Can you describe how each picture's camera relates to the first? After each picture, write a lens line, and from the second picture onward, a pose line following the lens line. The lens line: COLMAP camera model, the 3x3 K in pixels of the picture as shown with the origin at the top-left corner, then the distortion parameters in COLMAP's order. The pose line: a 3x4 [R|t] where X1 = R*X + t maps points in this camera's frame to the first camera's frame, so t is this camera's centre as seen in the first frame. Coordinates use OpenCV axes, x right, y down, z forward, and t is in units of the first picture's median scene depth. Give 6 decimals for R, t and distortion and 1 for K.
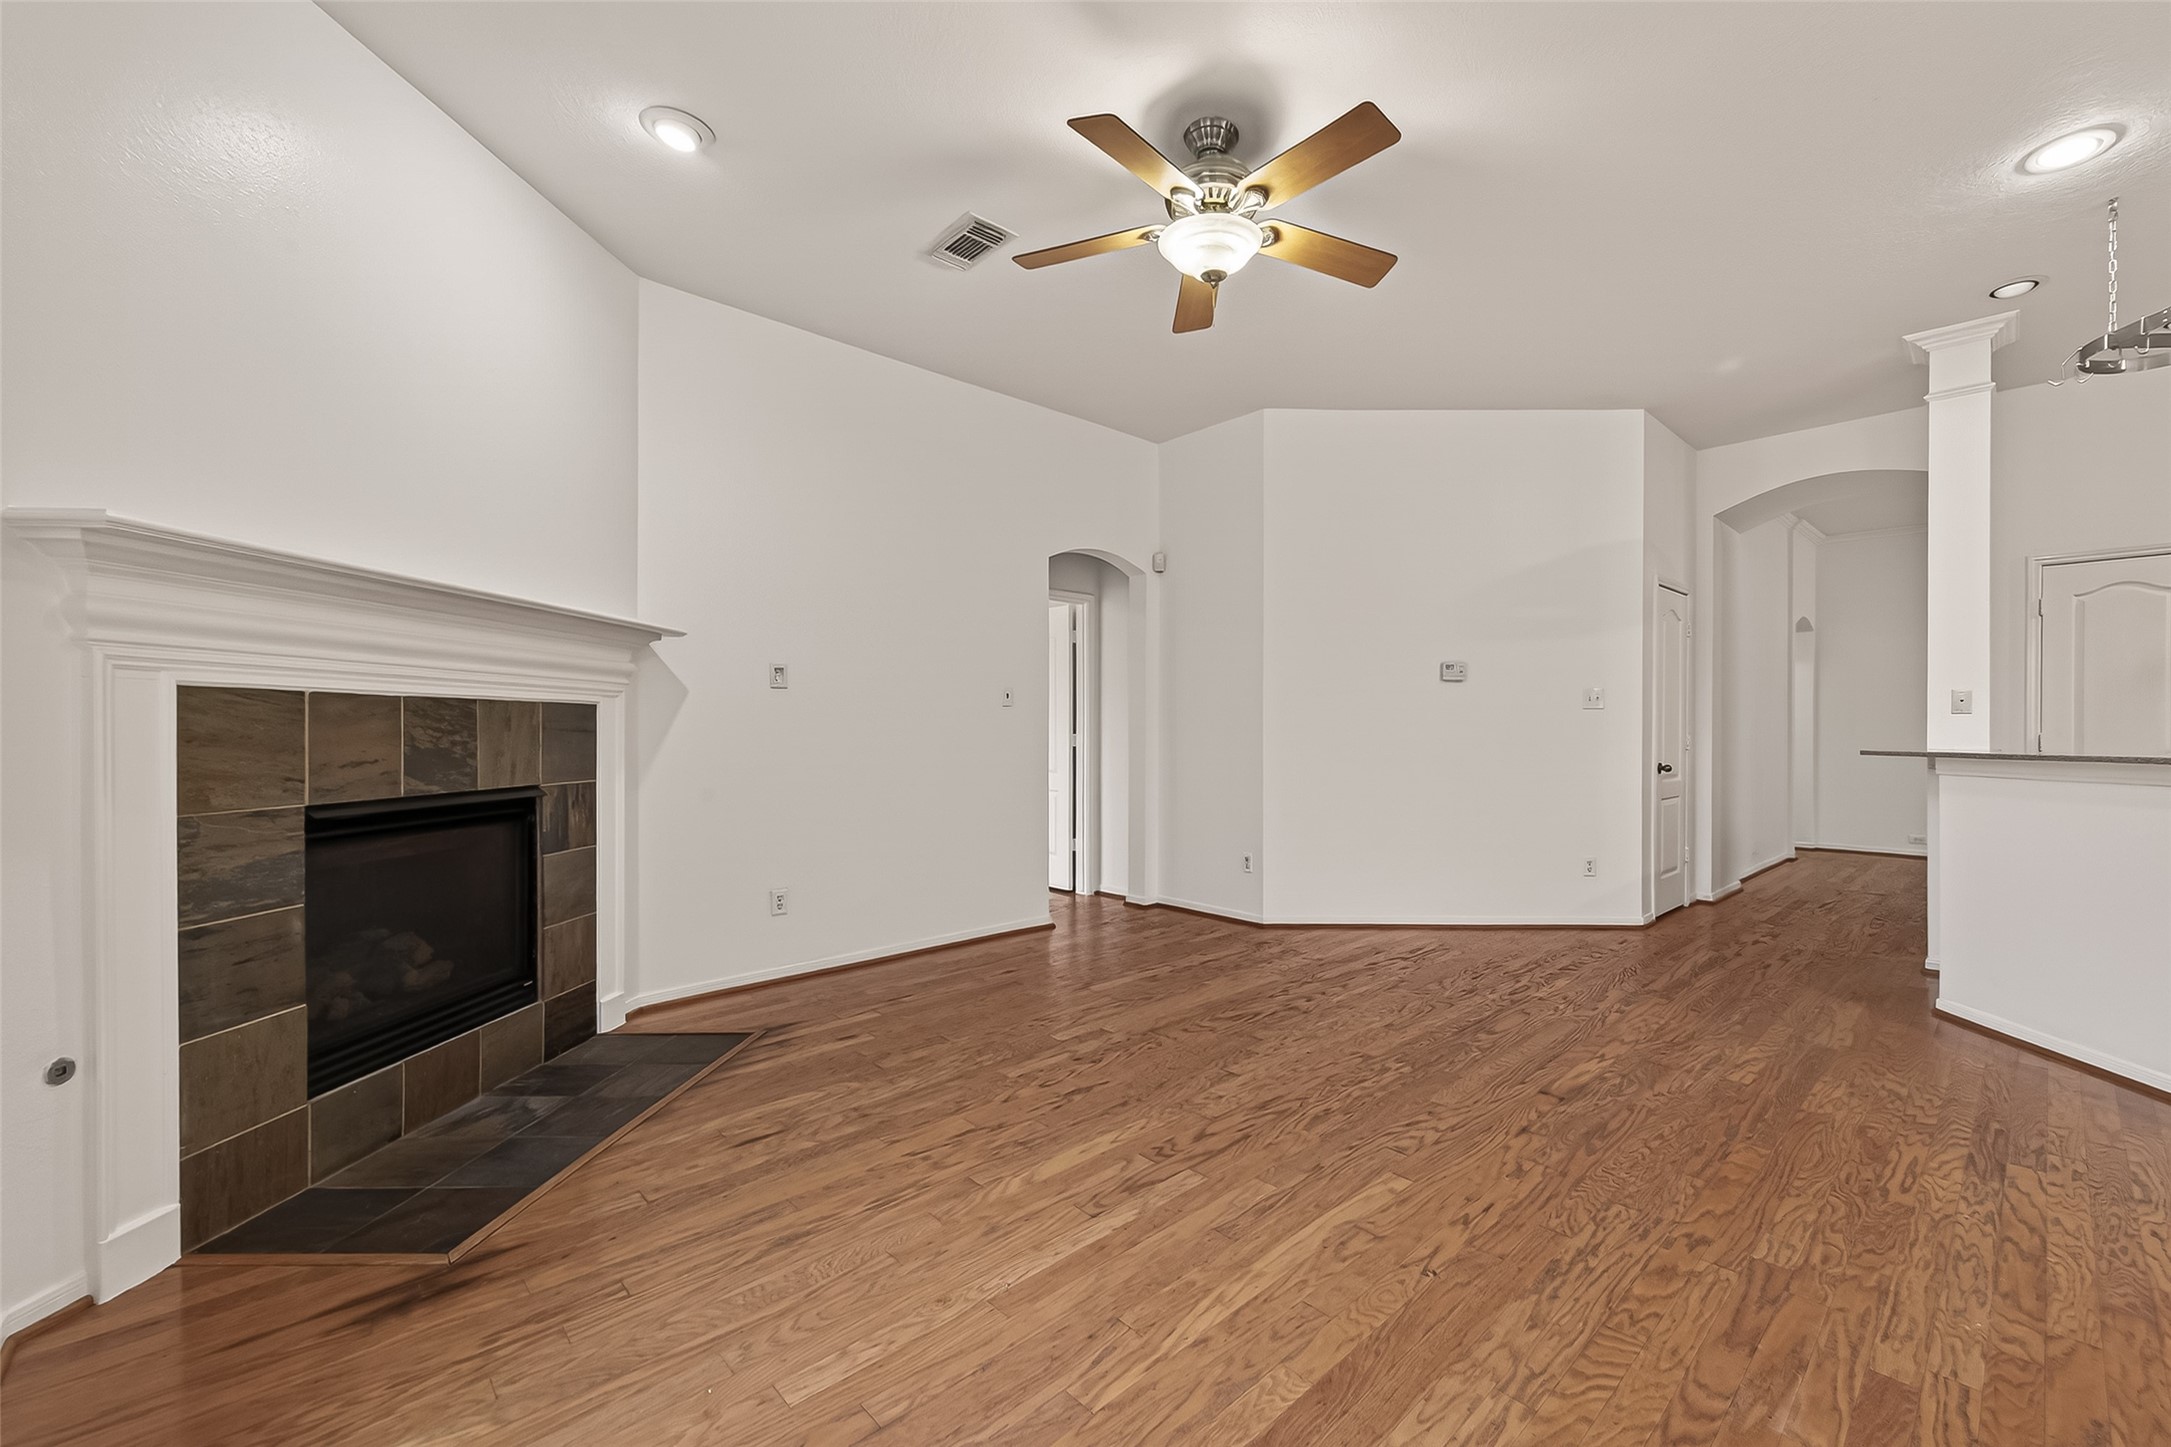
lens RADIAL K [[881.2, 0, 1194.4], [0, 881.2, 735.7], [0, 0, 1]] dist [-0.000805, -0.000397]
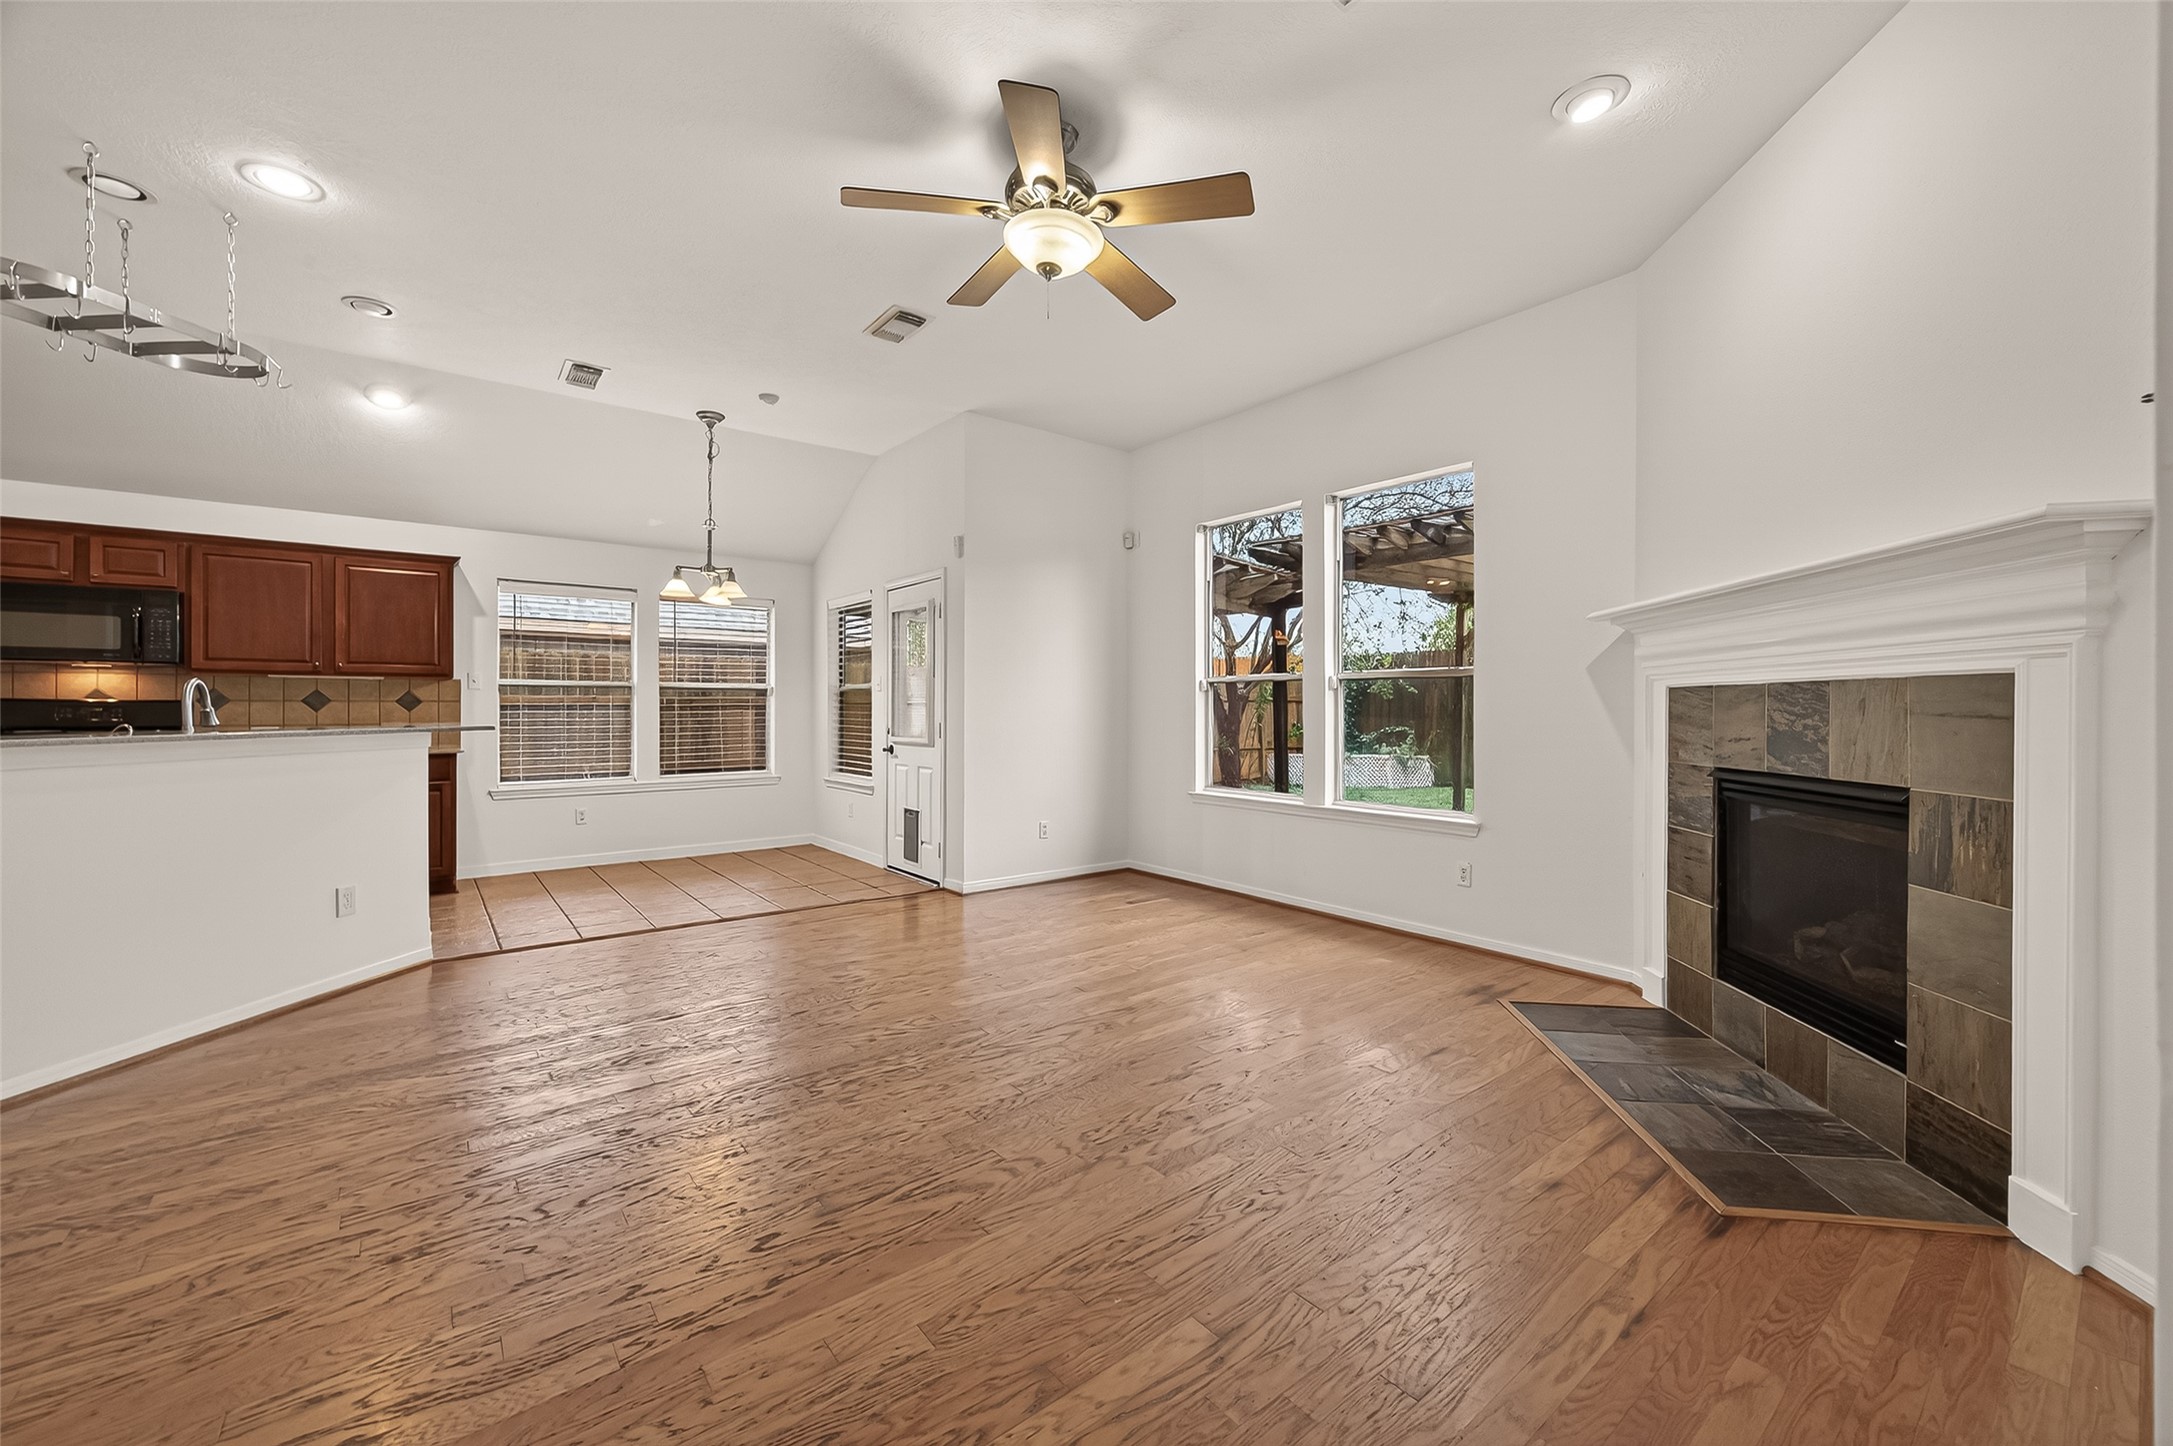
lens RADIAL K [[860.2, 0, 1099.3], [0, 860.2, 710.8], [0, 0, 1]] dist [0.001154, 0.000106]
pose [[-0.990936, -0.001978, 0.134321, -0.182544], [-0.000573, 0.999945, 0.010499, -0.019556], [-0.134334, 0.010327, -0.990882, 2.084392]]
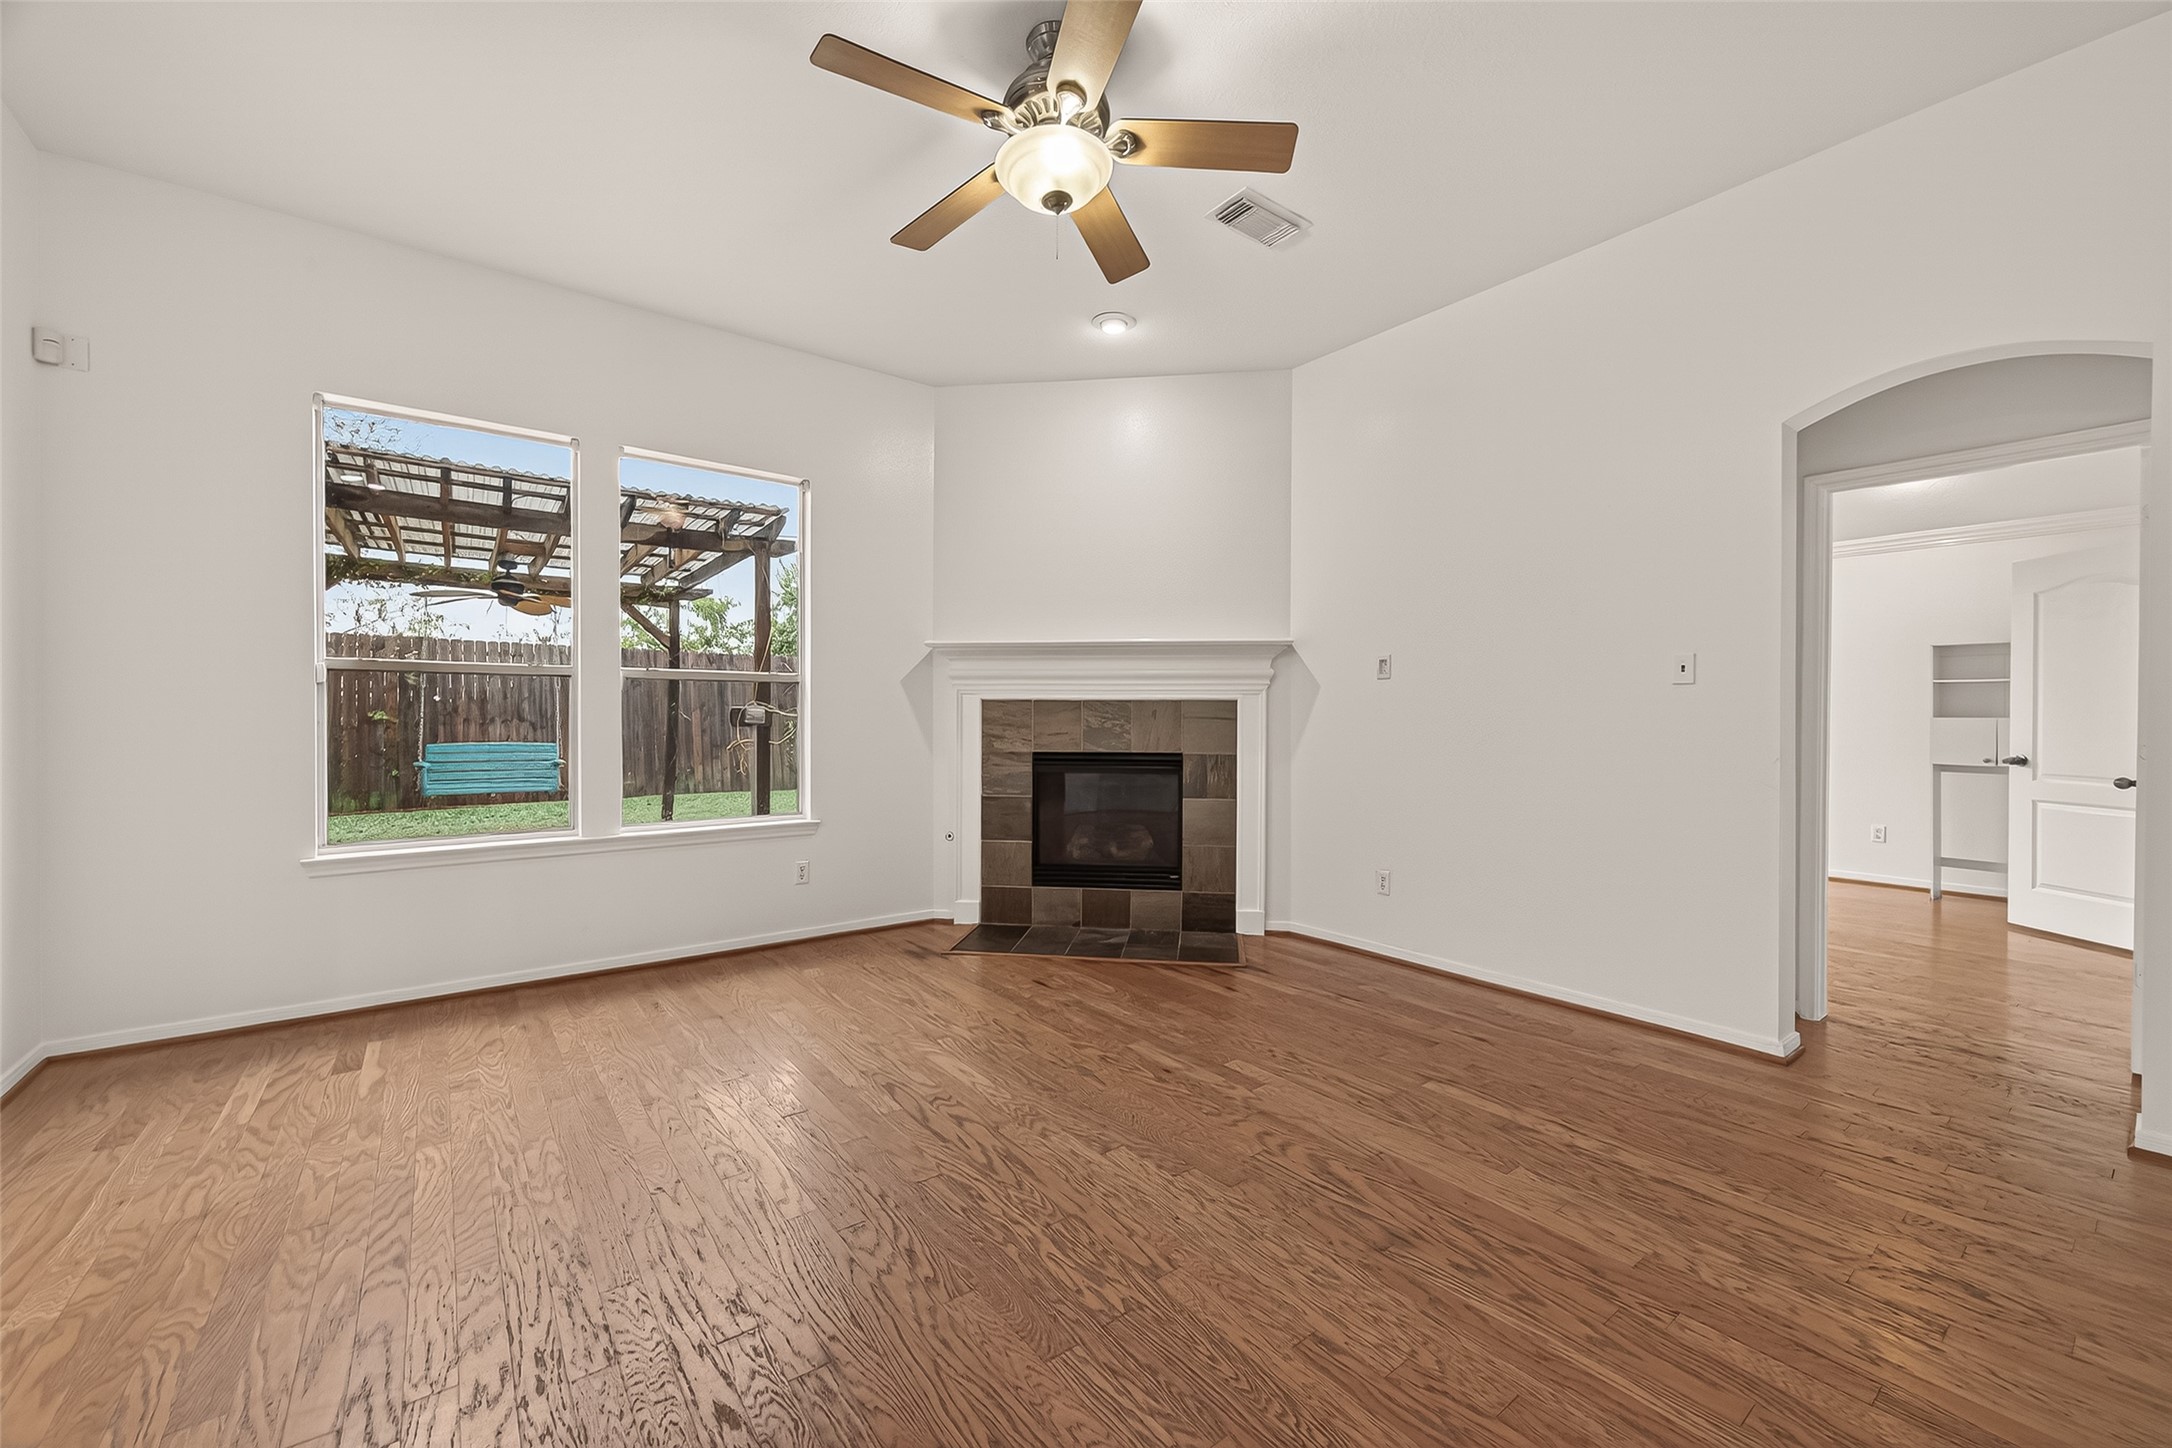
lens RADIAL K [[858.5, 0, 1079.0], [0, 858.5, 714.7], [0, 0, 1]] dist [0.002789, 0.000582]
pose [[-0.158614, 0.003010, -0.987336, 0.914593], [-0.010622, 0.999932, 0.004754, -0.019968], [0.987284, 0.011241, -0.158571, 1.216586]]
